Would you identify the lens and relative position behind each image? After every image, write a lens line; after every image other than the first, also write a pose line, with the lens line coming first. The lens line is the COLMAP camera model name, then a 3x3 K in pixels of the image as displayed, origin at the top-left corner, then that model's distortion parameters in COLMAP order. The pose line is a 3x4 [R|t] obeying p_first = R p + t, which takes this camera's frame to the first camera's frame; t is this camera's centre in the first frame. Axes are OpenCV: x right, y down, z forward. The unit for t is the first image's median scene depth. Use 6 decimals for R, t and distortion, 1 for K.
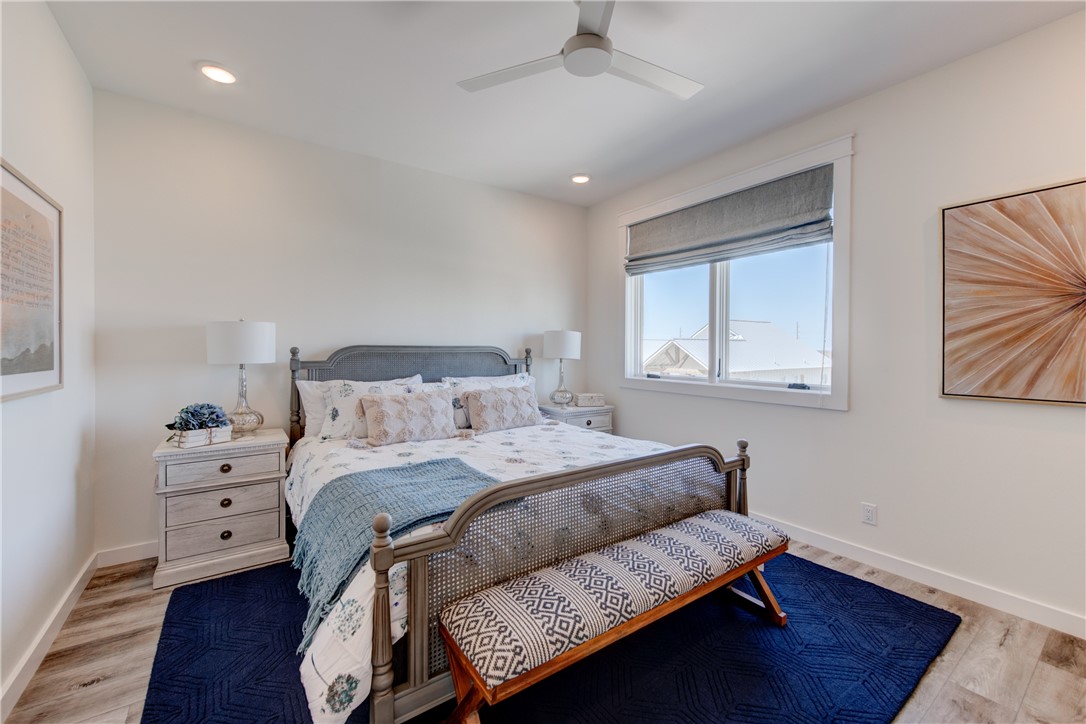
lens RADIAL K [[444.4, 0, 543.5], [0, 444.4, 360.7], [0, 0, 1]] dist [0.007331, -0.000351]
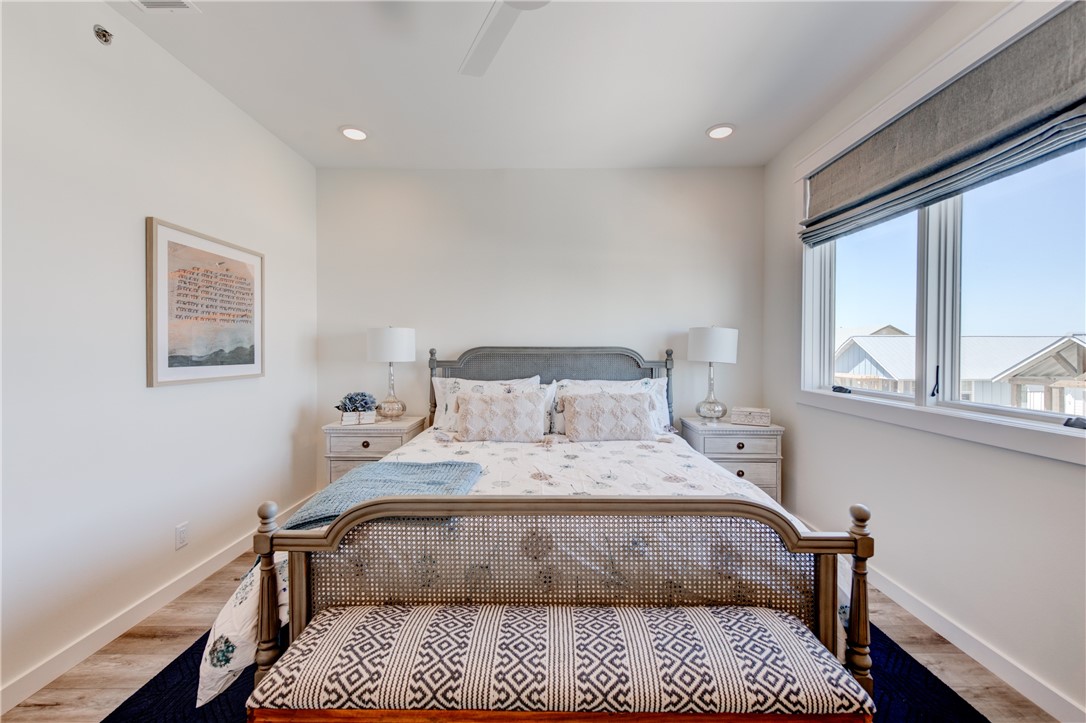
lens RADIAL K [[445.0, 0, 543.0], [0, 445.0, 361.5], [0, 0, 1]] dist [0.005933, -0.000414]
pose [[0.810202, 0.014664, -0.585968, 0.401253], [-0.015797, 0.999870, 0.003179, -0.004974], [0.585938, 0.006682, 0.810328, 0.254953]]
